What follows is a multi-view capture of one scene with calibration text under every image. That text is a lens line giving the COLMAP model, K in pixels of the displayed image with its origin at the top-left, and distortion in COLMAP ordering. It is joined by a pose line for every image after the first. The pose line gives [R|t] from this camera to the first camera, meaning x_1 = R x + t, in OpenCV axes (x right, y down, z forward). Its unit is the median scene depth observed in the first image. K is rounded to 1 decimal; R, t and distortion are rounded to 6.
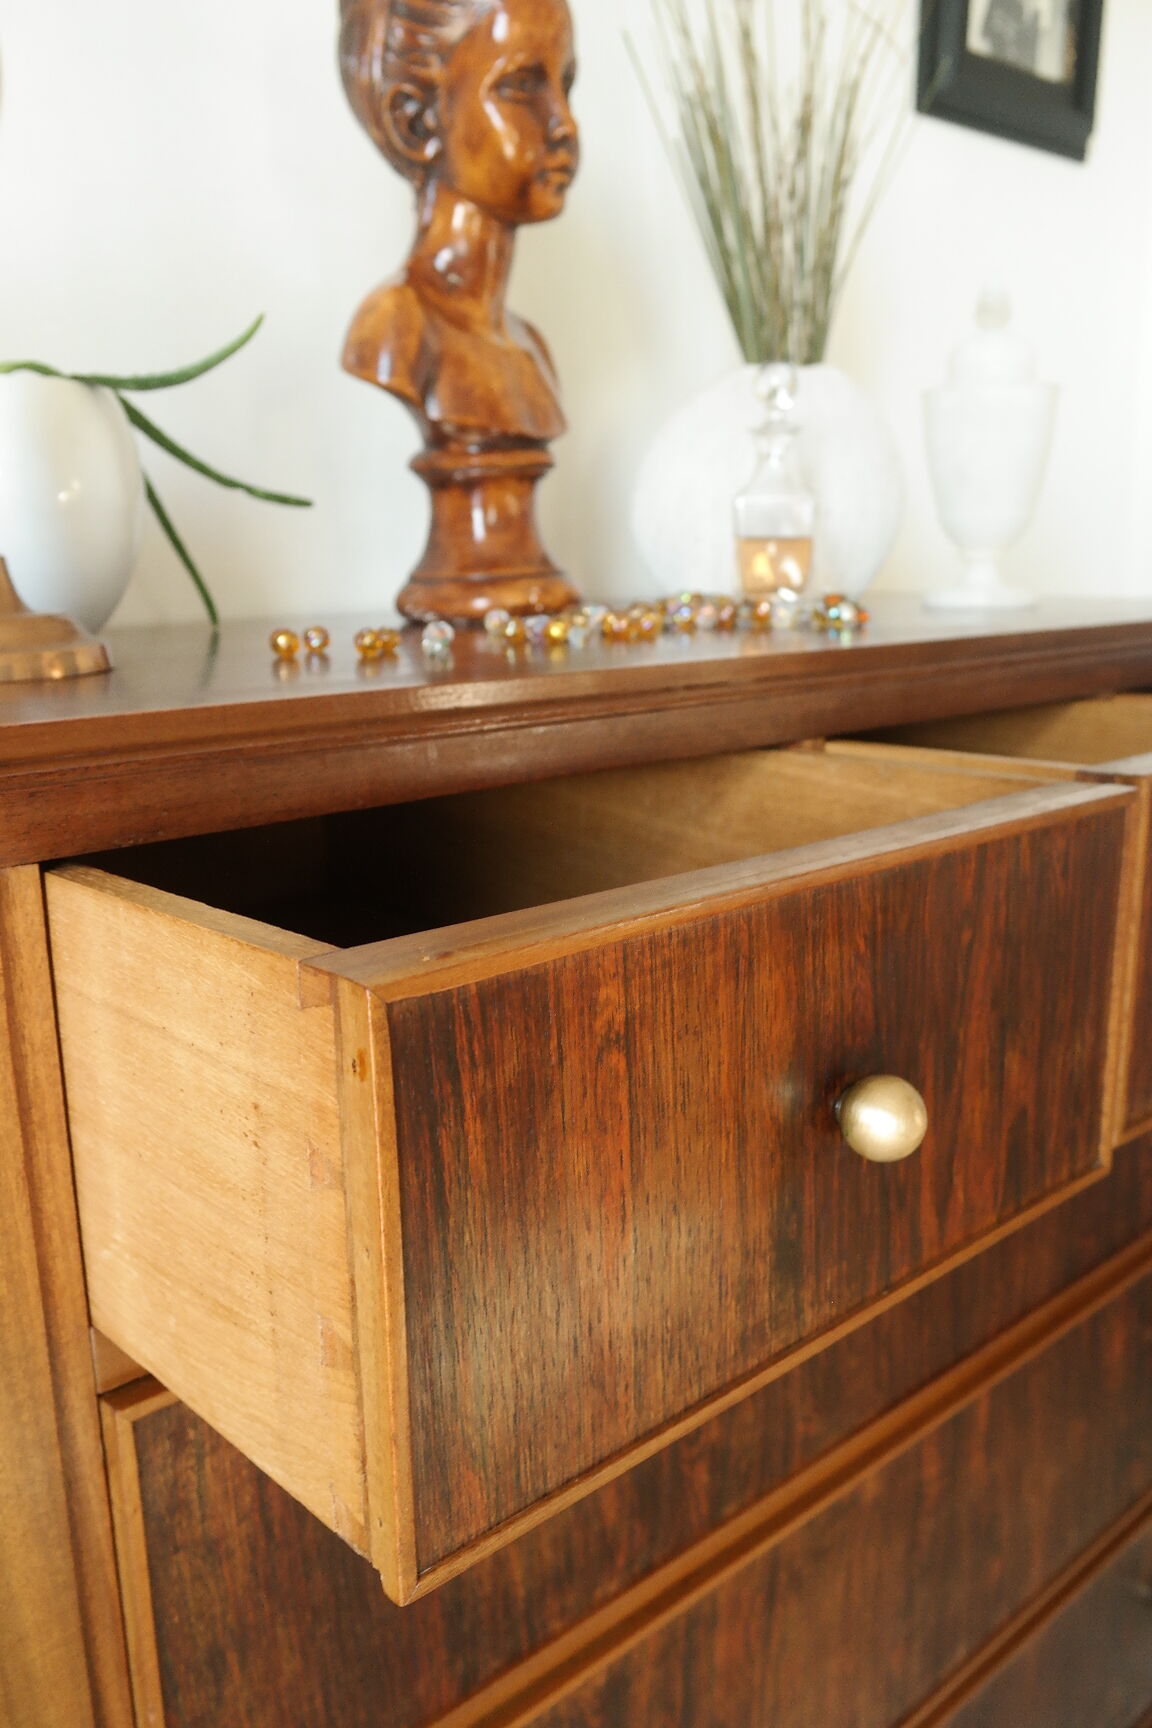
lens RADIAL K [[1456.5, 0, 576.0], [0, 1456.5, 864.0], [0, 0, 1]] dist [-0.016091, 0.004923]
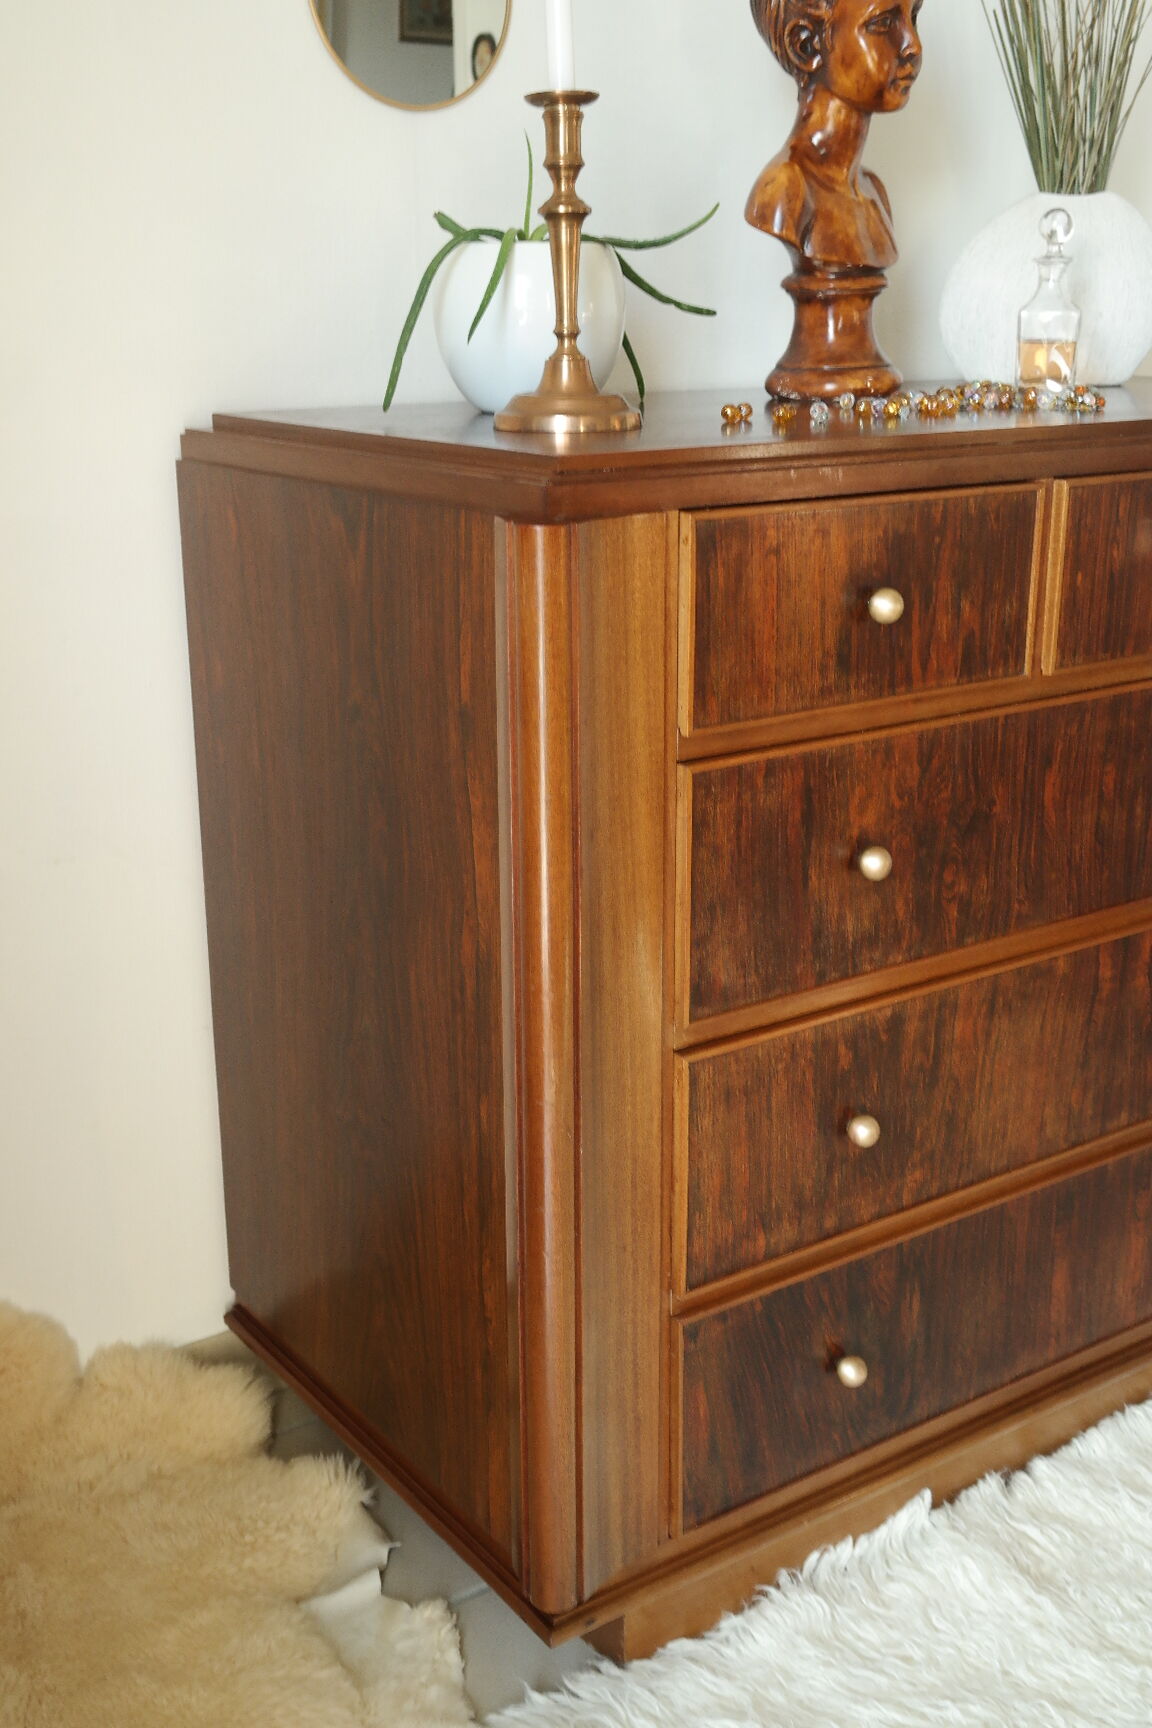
lens RADIAL K [[1877.4, 0, 564.9], [0, 1877.4, 865.9], [0, 0, 1]] dist [0.006749, -0.005631]
pose [[0.989853, 0.053592, -0.131601, -0.059222], [-0.042127, 0.995193, 0.088409, 0.143358], [0.135706, -0.081968, 0.987353, -0.938664]]
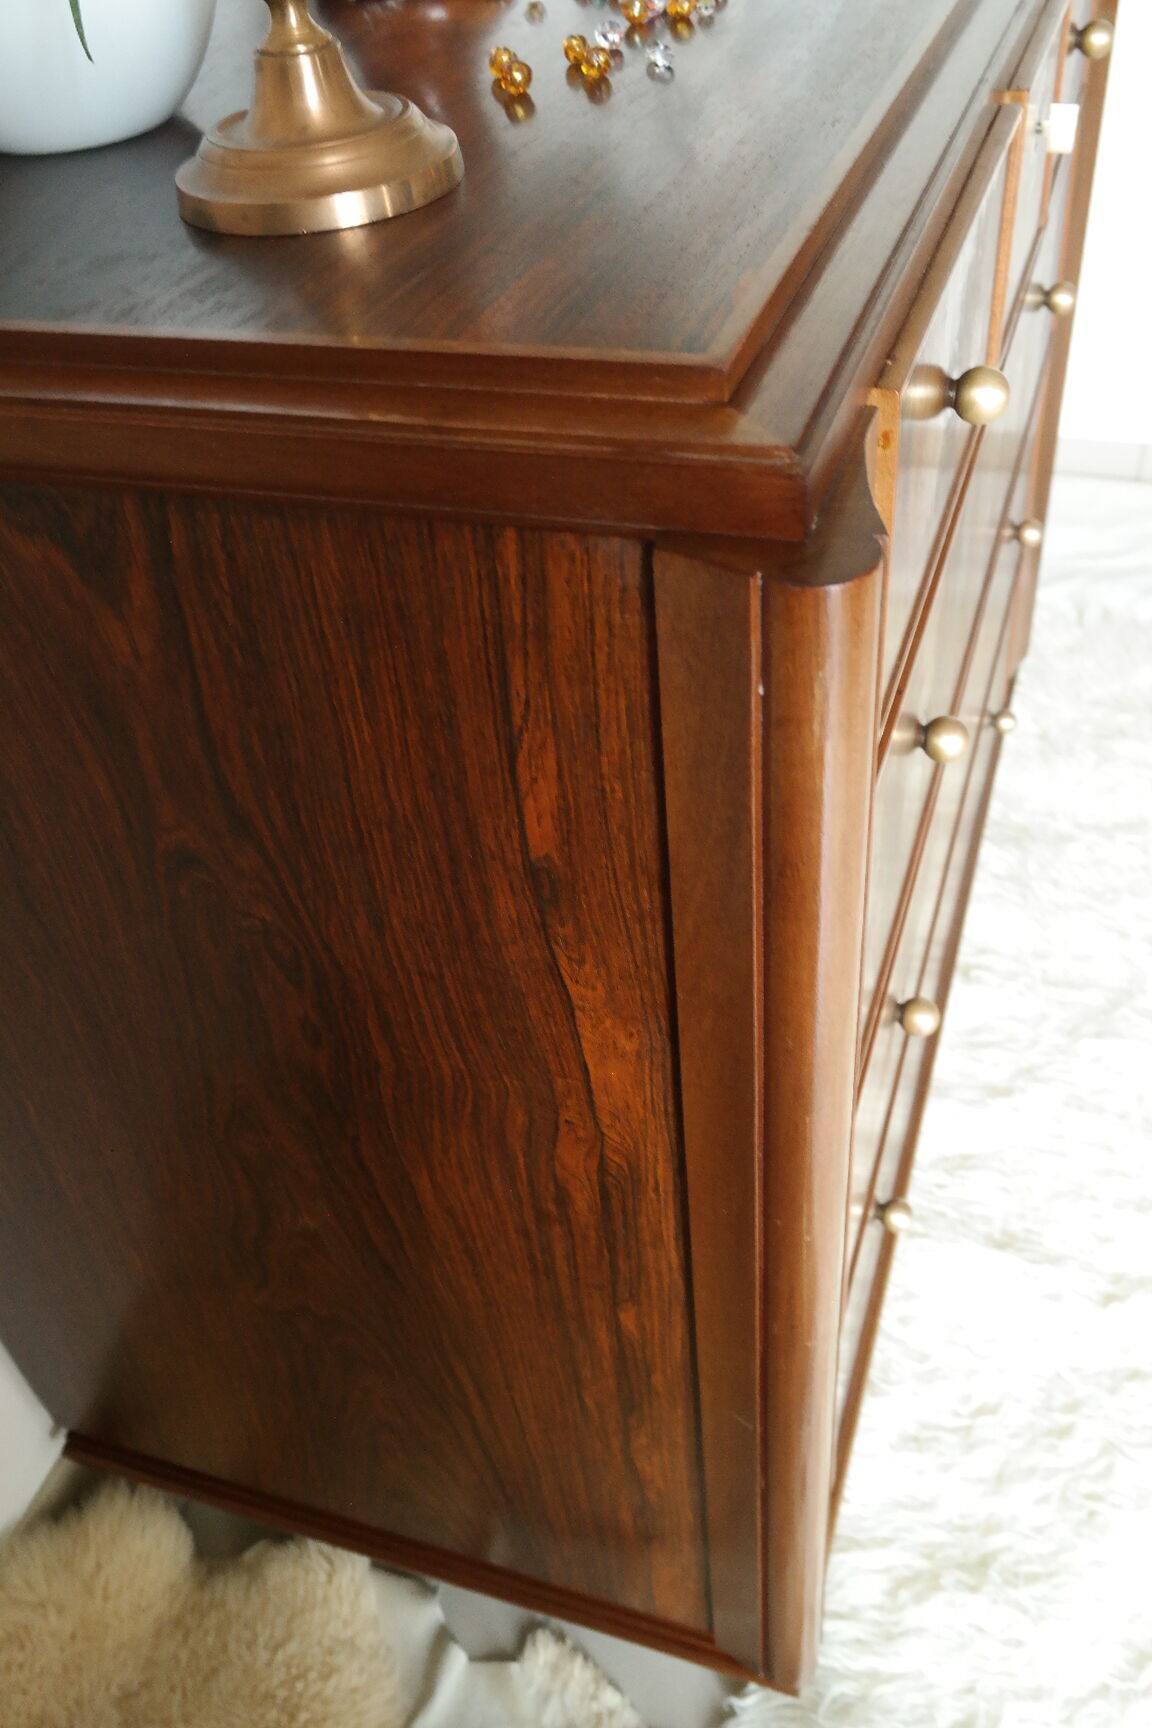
lens RADIAL K [[1456.5, 0, 576.0], [0, 1456.5, 864.0], [0, 0, 1]] dist [-0.016091, 0.004923]
pose [[0.880958, -0.353366, 0.314715, -0.508746], [0.171862, 0.858604, 0.482972, -0.131195], [-0.440882, -0.371390, 0.817125, 0.002664]]
